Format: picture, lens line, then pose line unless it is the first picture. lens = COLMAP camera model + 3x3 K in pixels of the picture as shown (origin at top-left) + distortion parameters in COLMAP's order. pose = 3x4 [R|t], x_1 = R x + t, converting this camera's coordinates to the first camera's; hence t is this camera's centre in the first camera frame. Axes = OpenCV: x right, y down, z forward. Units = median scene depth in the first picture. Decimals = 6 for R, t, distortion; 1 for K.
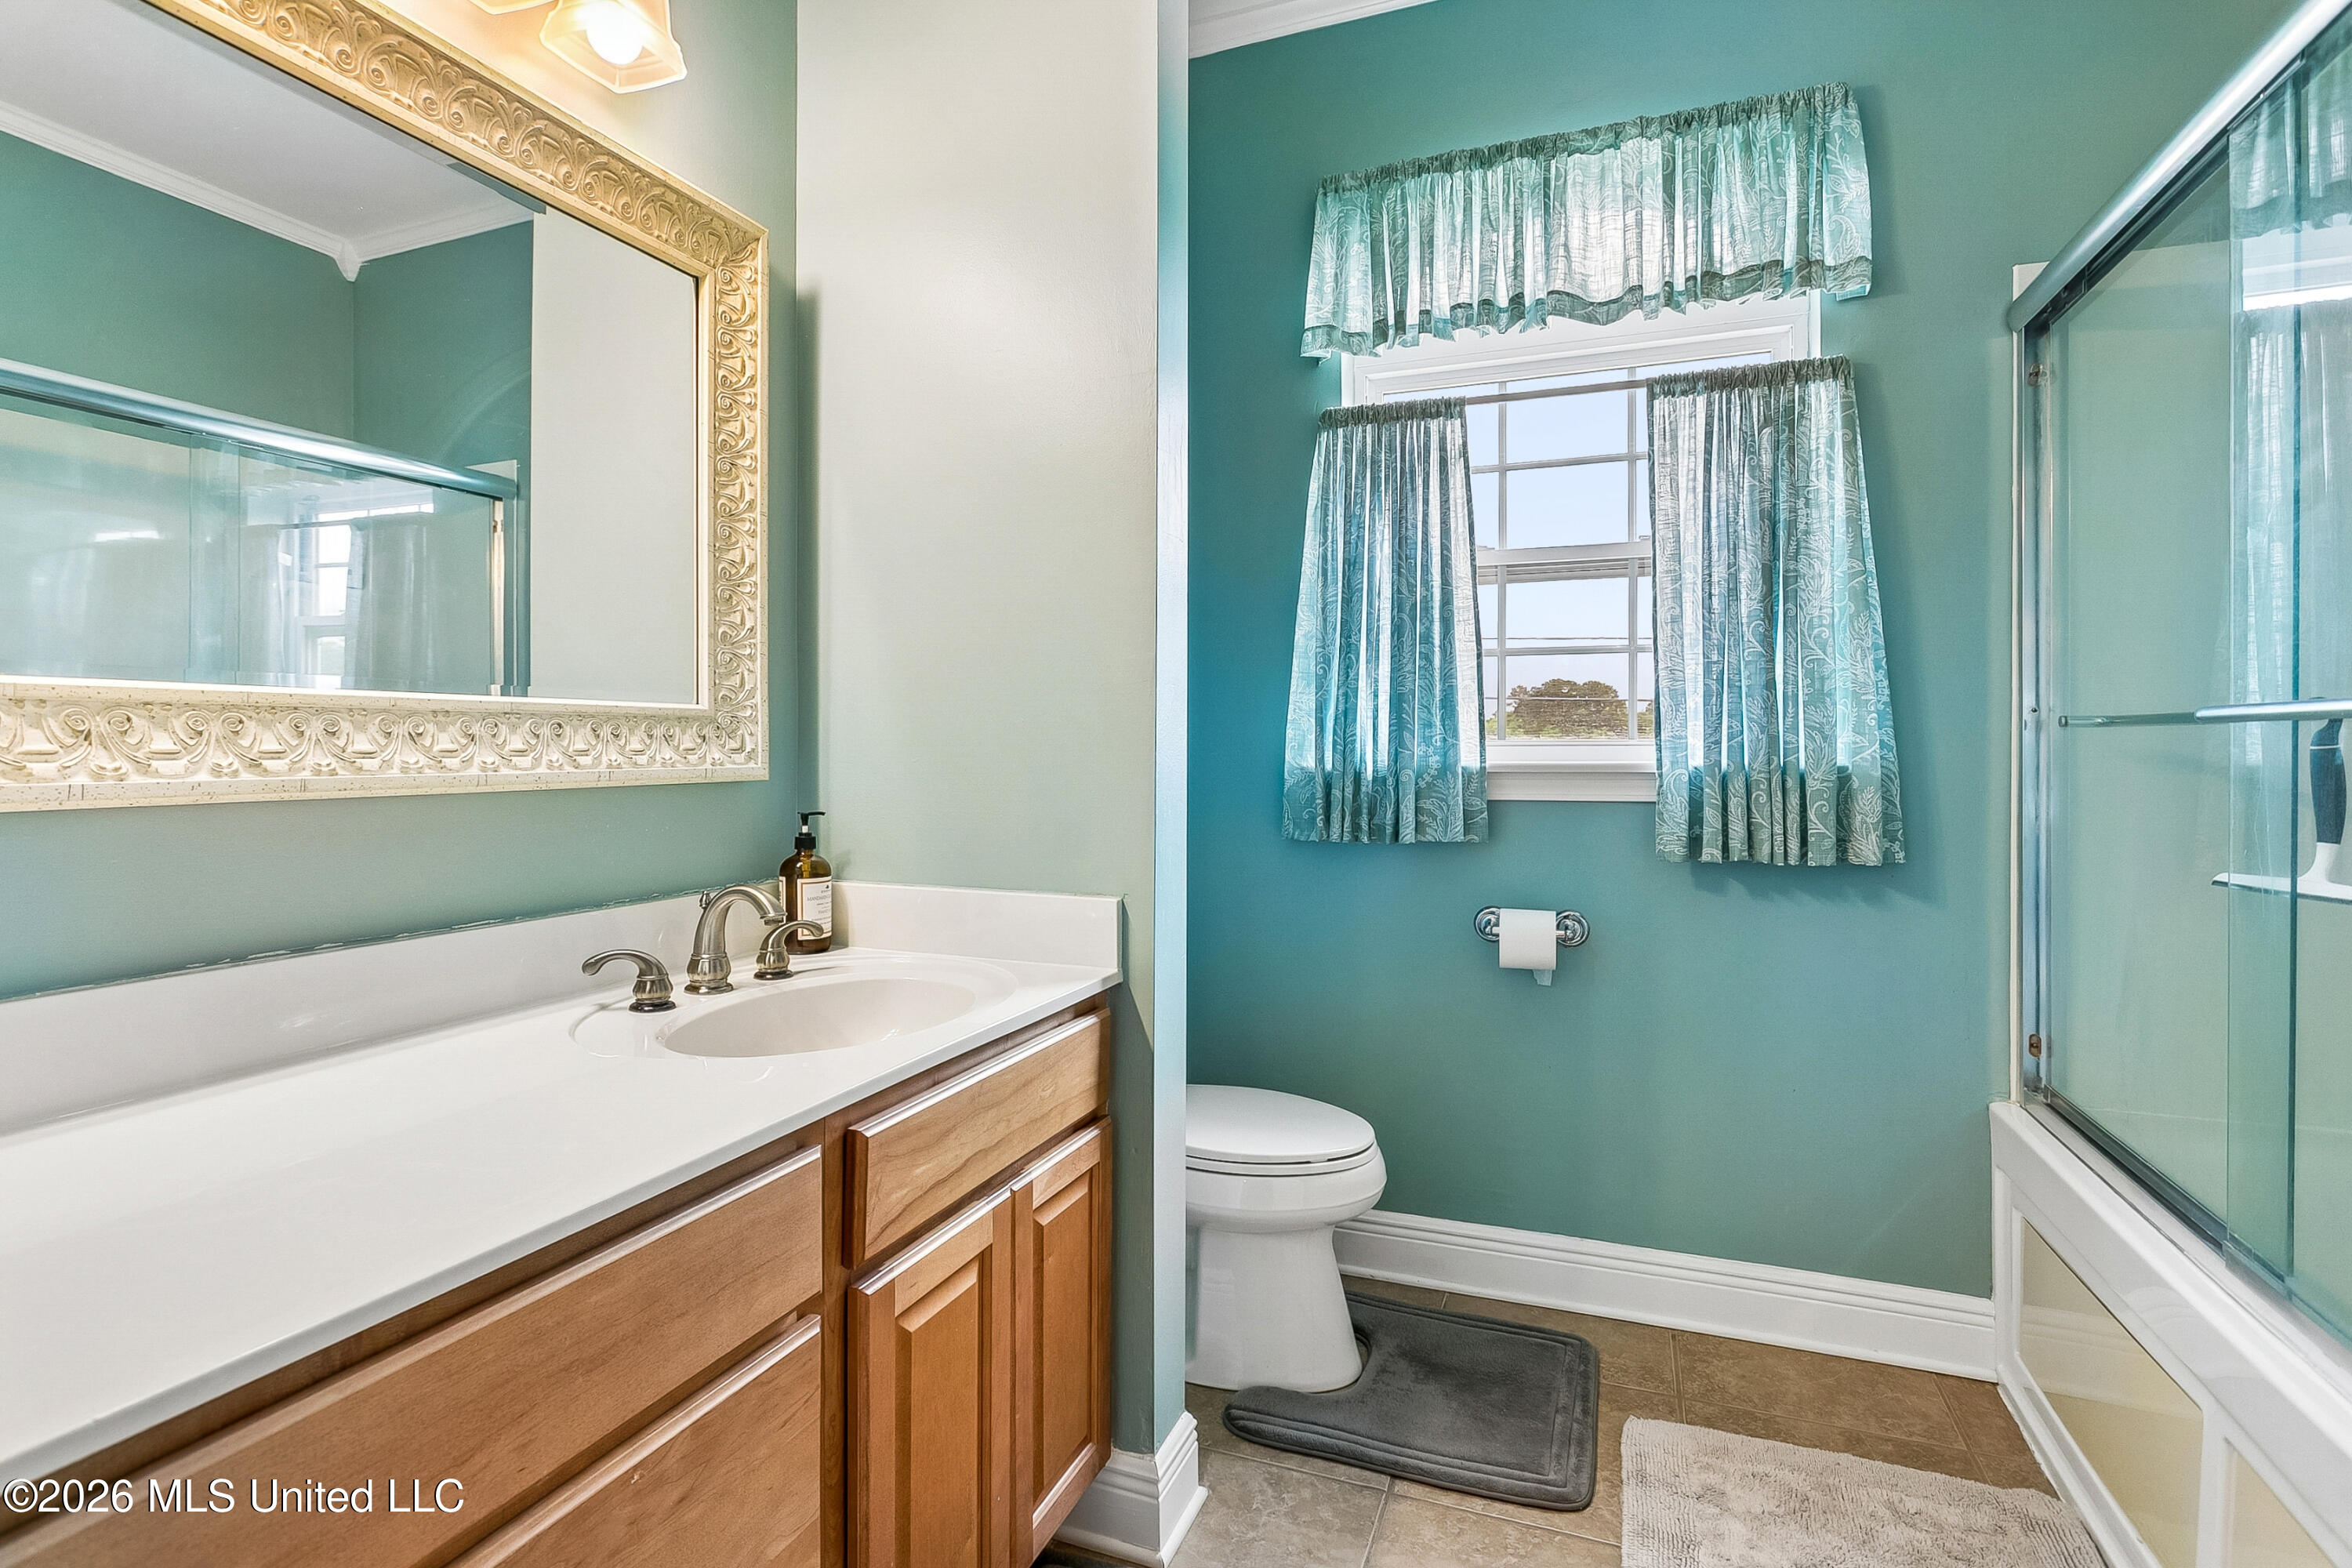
lens RADIAL K [[1196.4, 0, 1175.1], [0, 1196.4, 766.3], [0, 0, 1]] dist [0.014354, 0.001690]
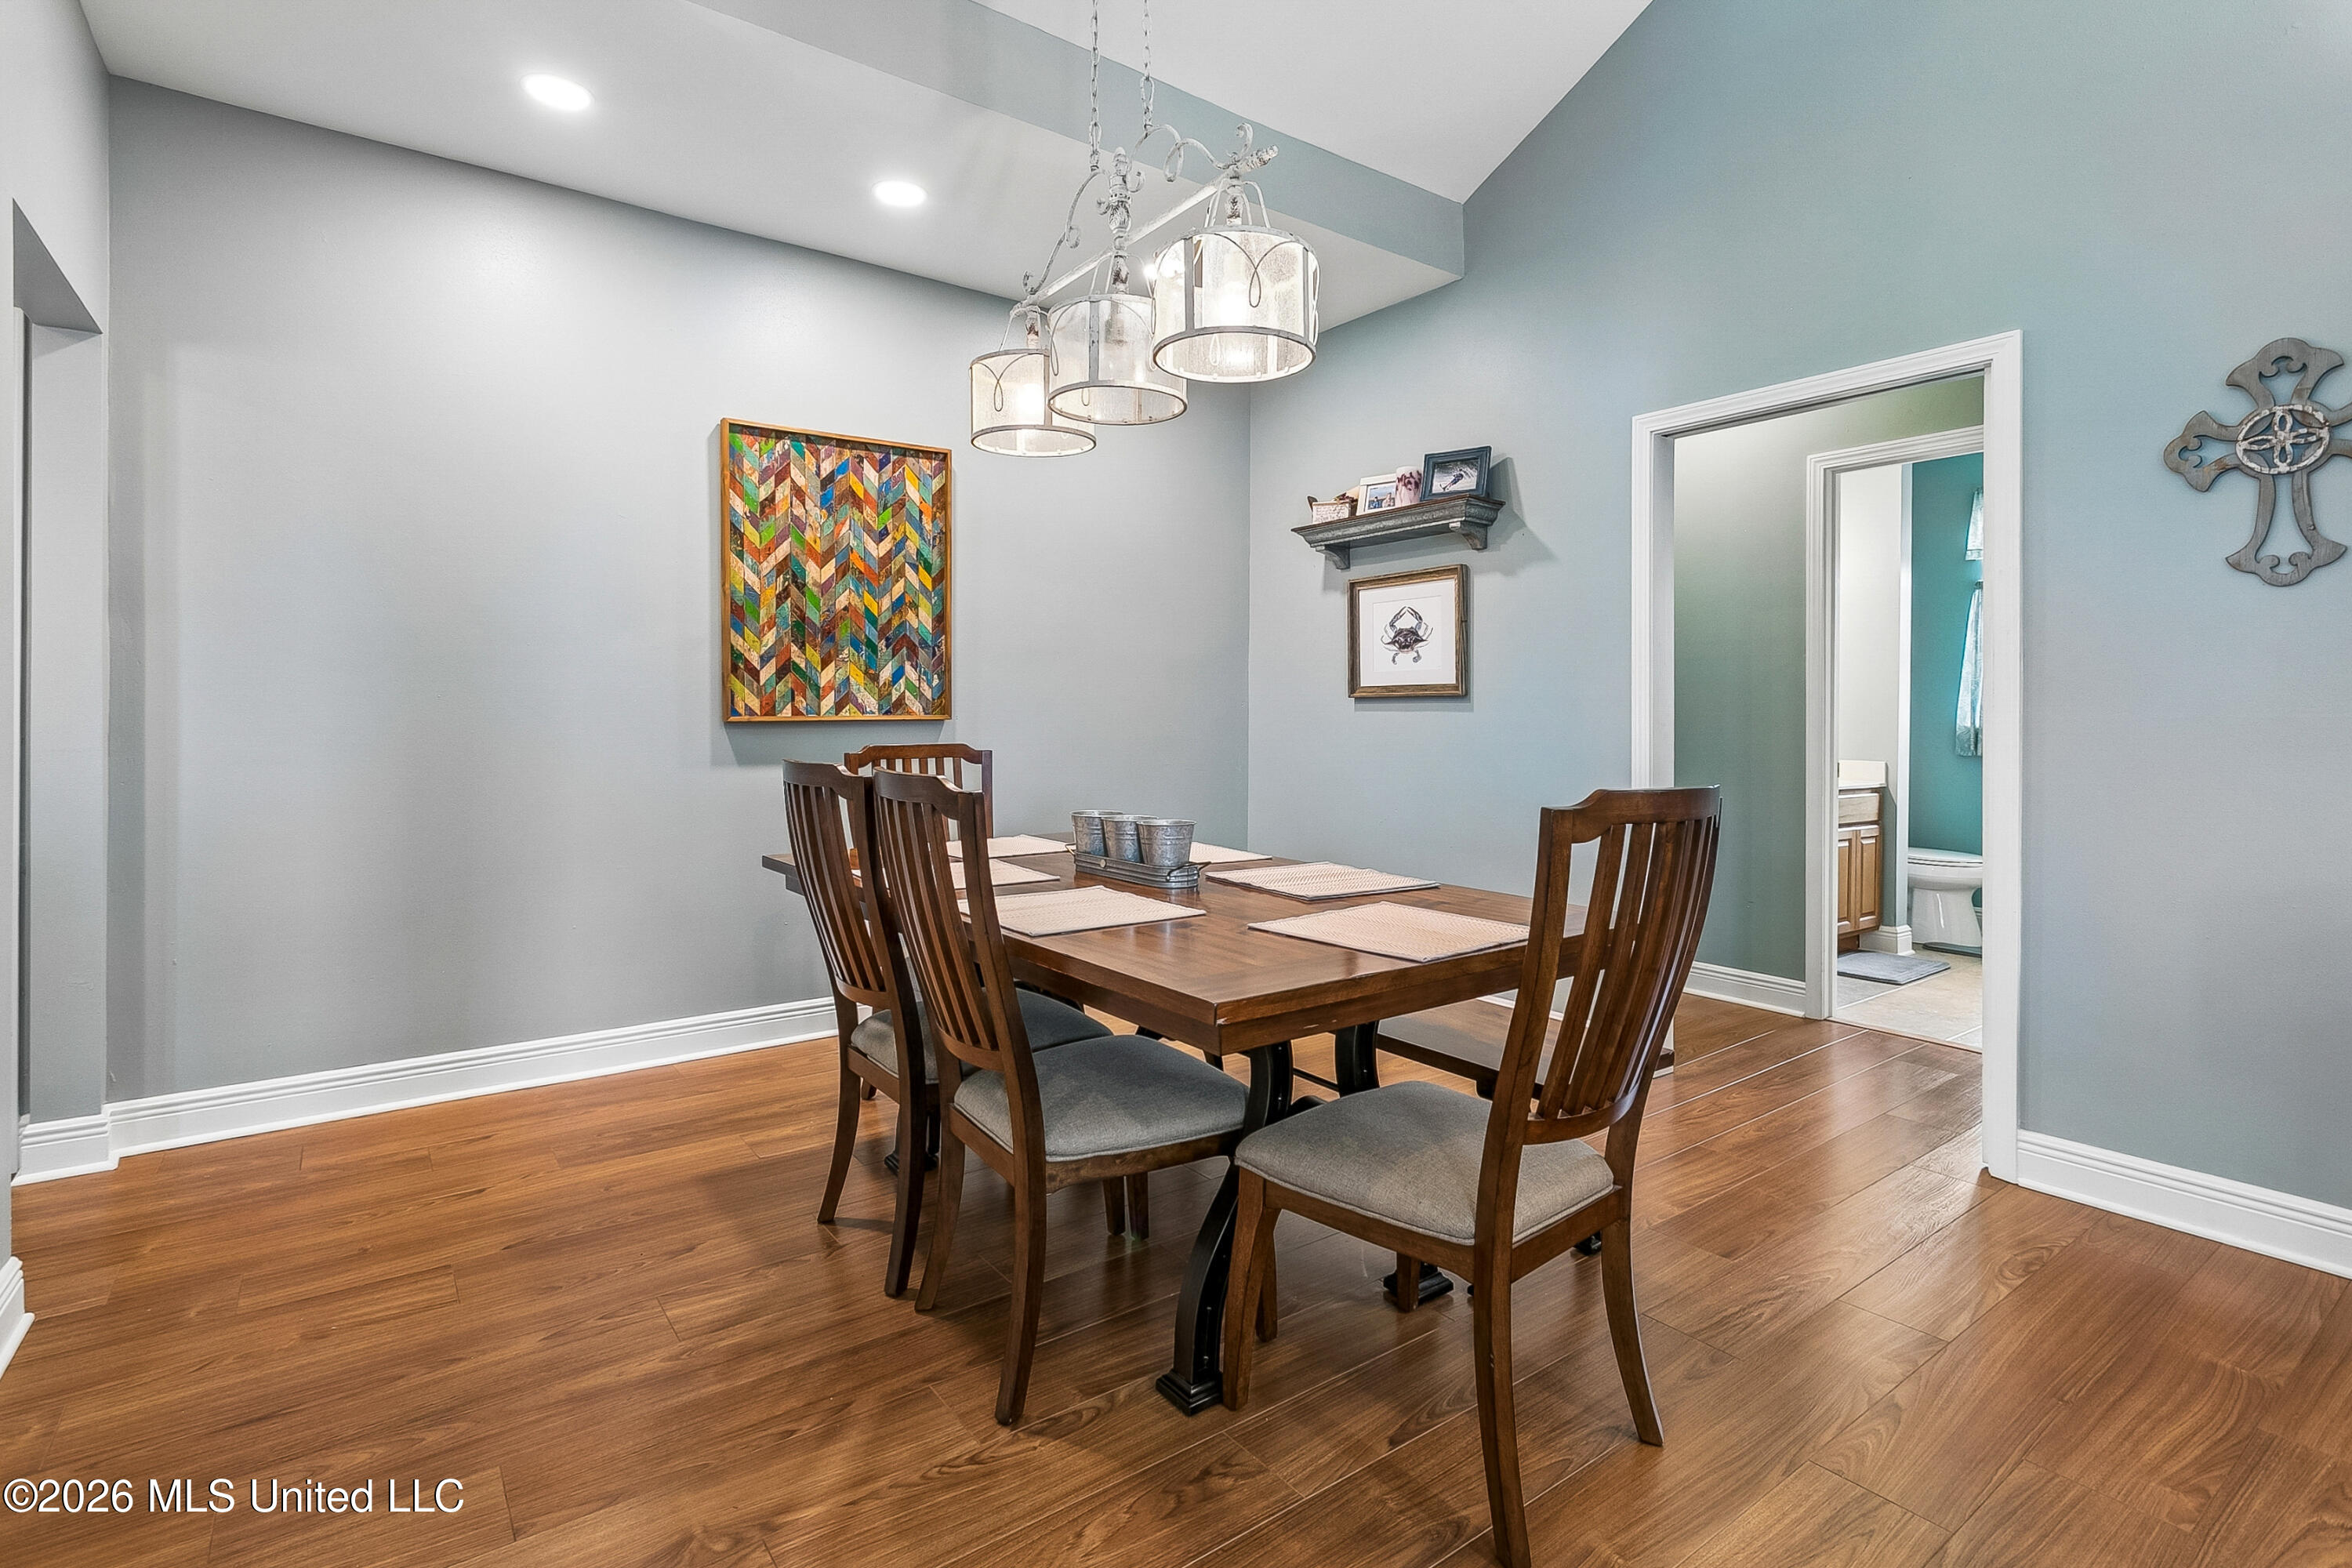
lens RADIAL K [[1137.0, 0, 1198.5], [0, 1137.0, 696.7], [0, 0, 1]] dist [-0.003237, 0.002169]
pose [[0.850871, 0.010155, -0.525276, -0.010948], [-0.022637, 0.999593, -0.017343, 0.021007], [0.524887, 0.026648, 0.850755, -2.154314]]
